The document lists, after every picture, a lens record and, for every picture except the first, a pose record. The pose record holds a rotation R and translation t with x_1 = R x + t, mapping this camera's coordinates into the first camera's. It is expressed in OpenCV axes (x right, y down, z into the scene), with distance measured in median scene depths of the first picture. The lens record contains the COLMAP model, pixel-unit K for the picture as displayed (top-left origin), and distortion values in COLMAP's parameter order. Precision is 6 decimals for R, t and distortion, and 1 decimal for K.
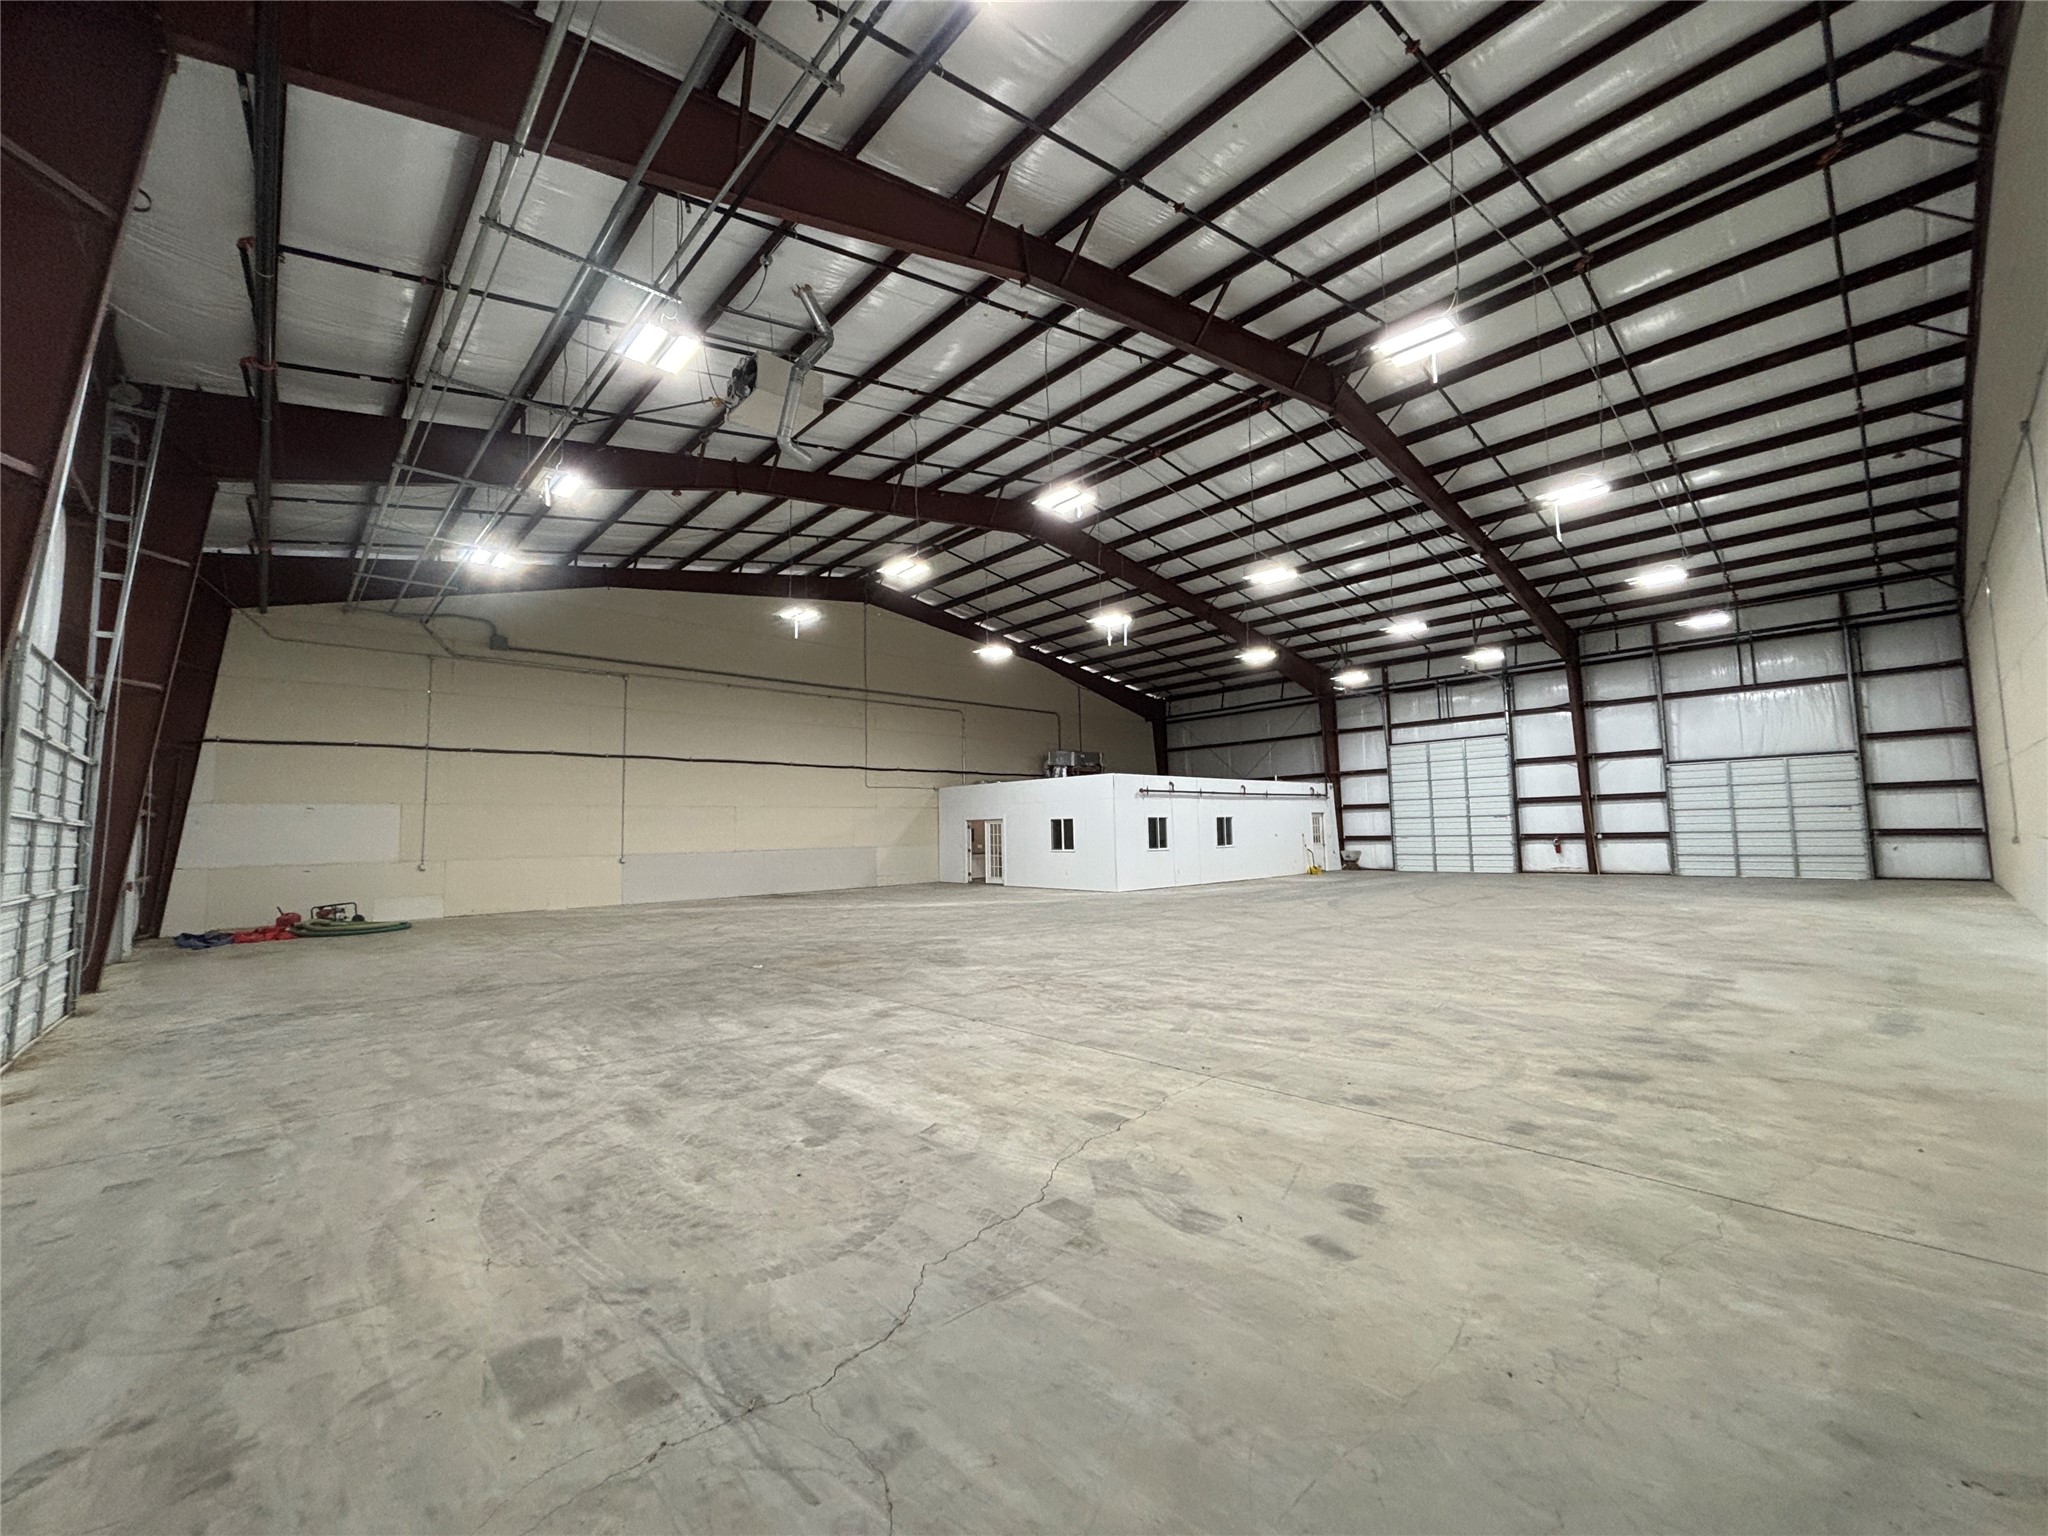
lens RADIAL K [[815.3, 0, 1015.8], [0, 815.3, 760.7], [0, 0, 1]] dist [-0.000871, 0.000236]
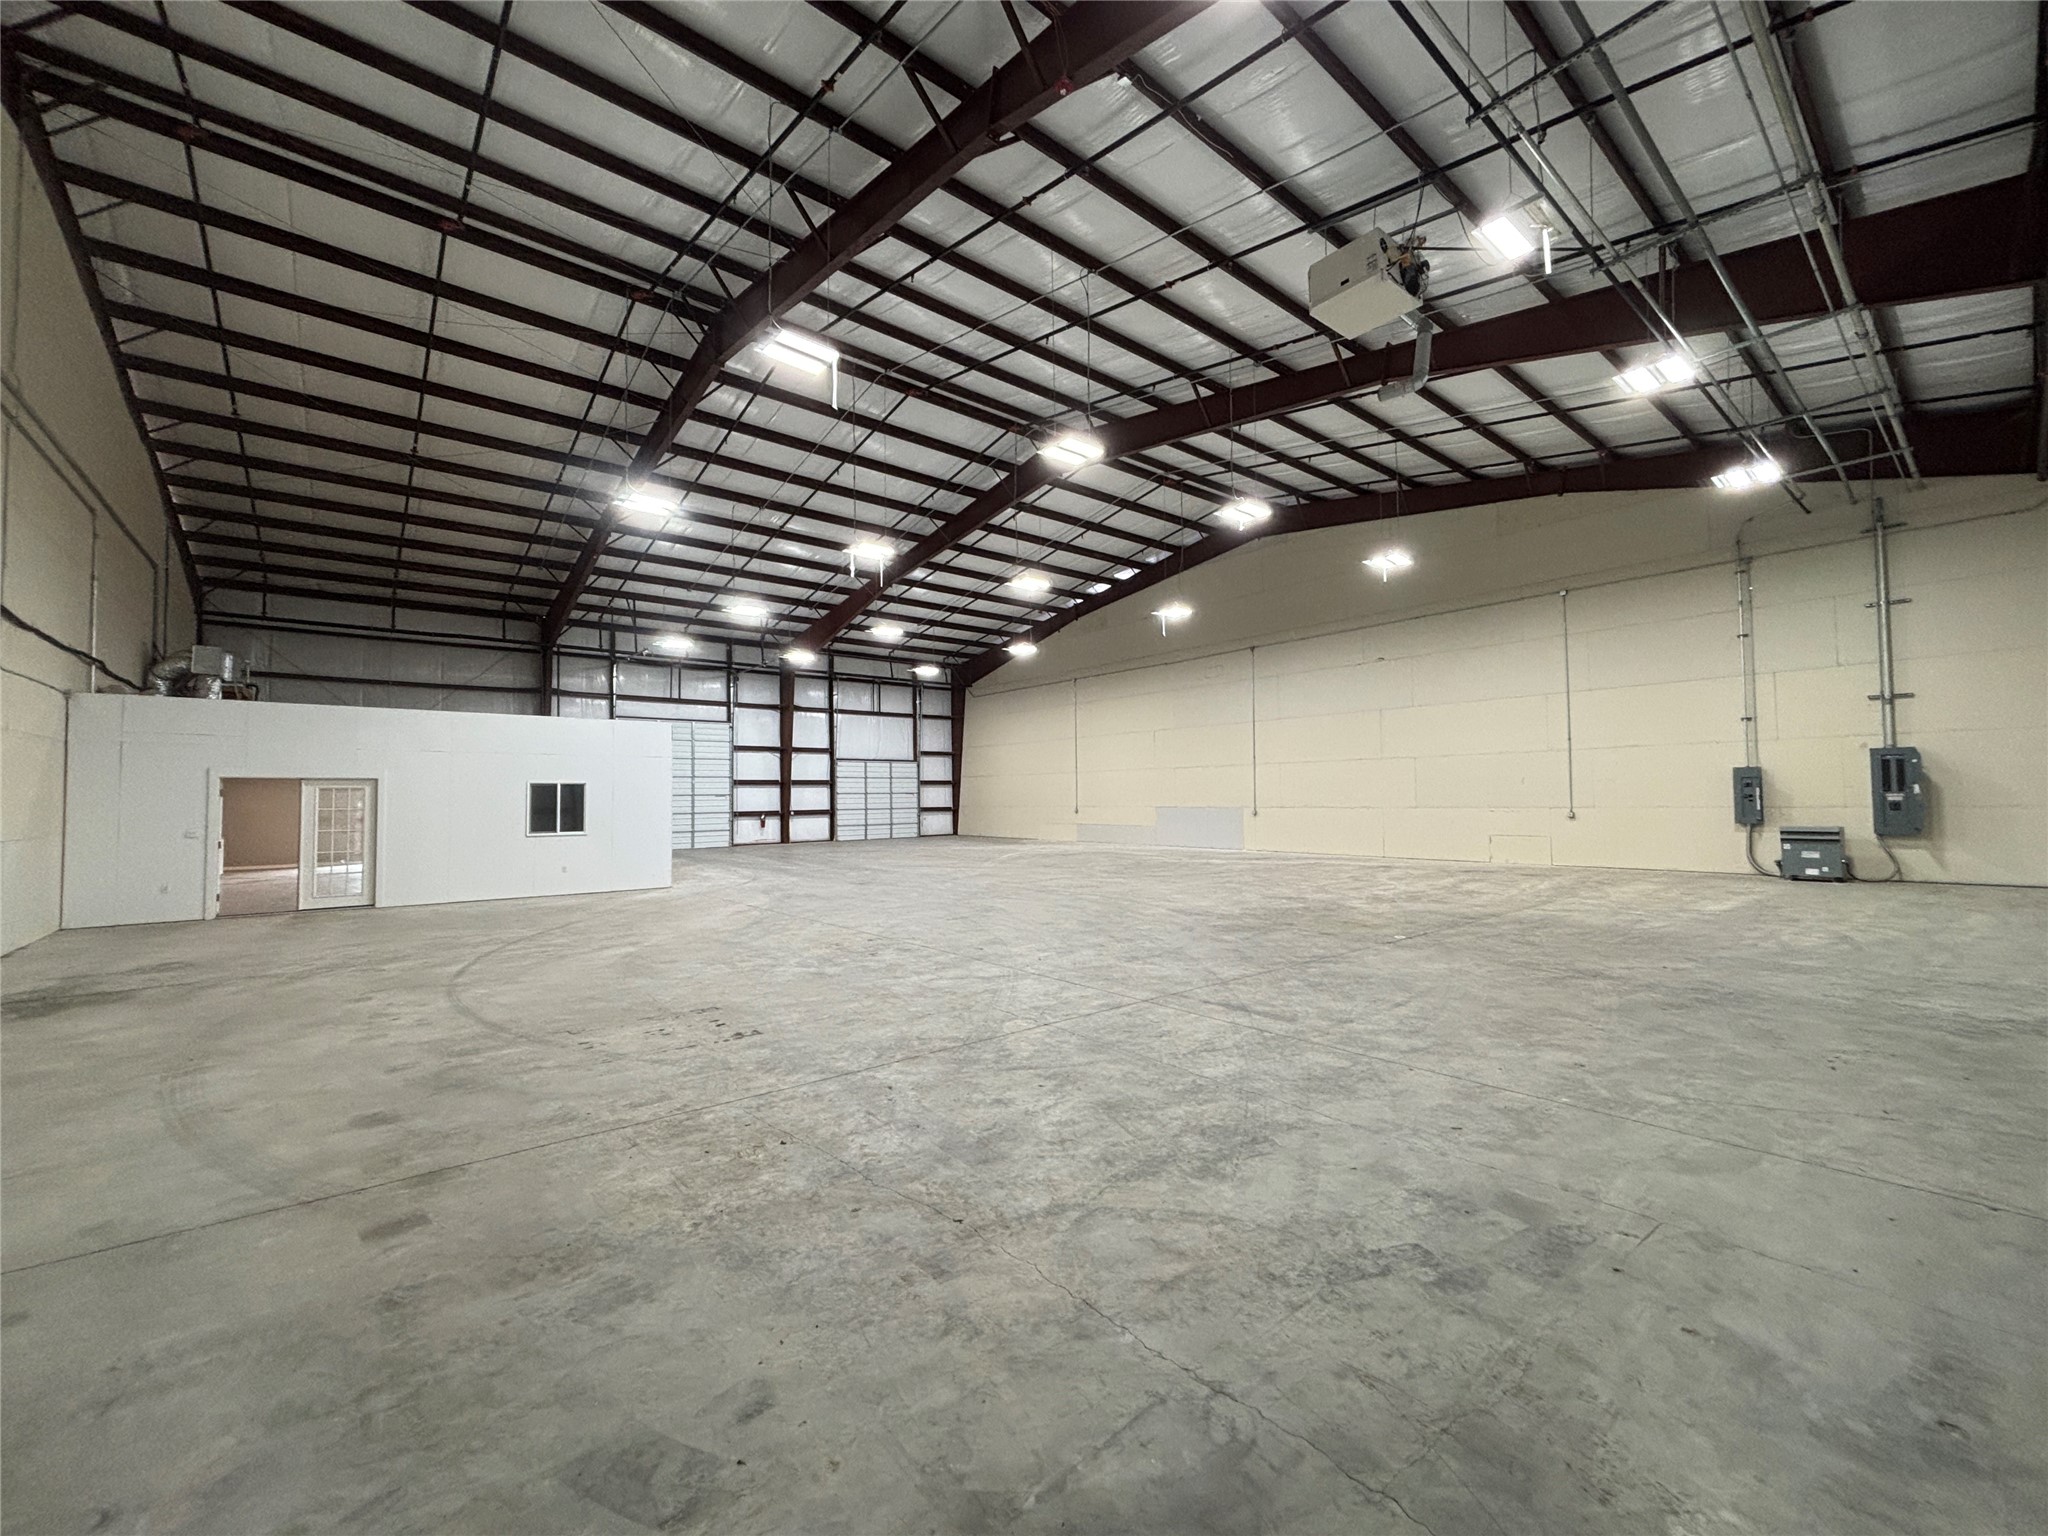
lens RADIAL K [[818.9, 0, 1016.8], [0, 818.9, 785.9], [0, 0, 1]] dist [0.001831, 0.000051]
pose [[0.066225, 0.034970, 0.997192, -0.506718], [-0.078982, 0.996434, -0.029698, 0.058759], [-0.994674, -0.076793, 0.068750, 0.548066]]
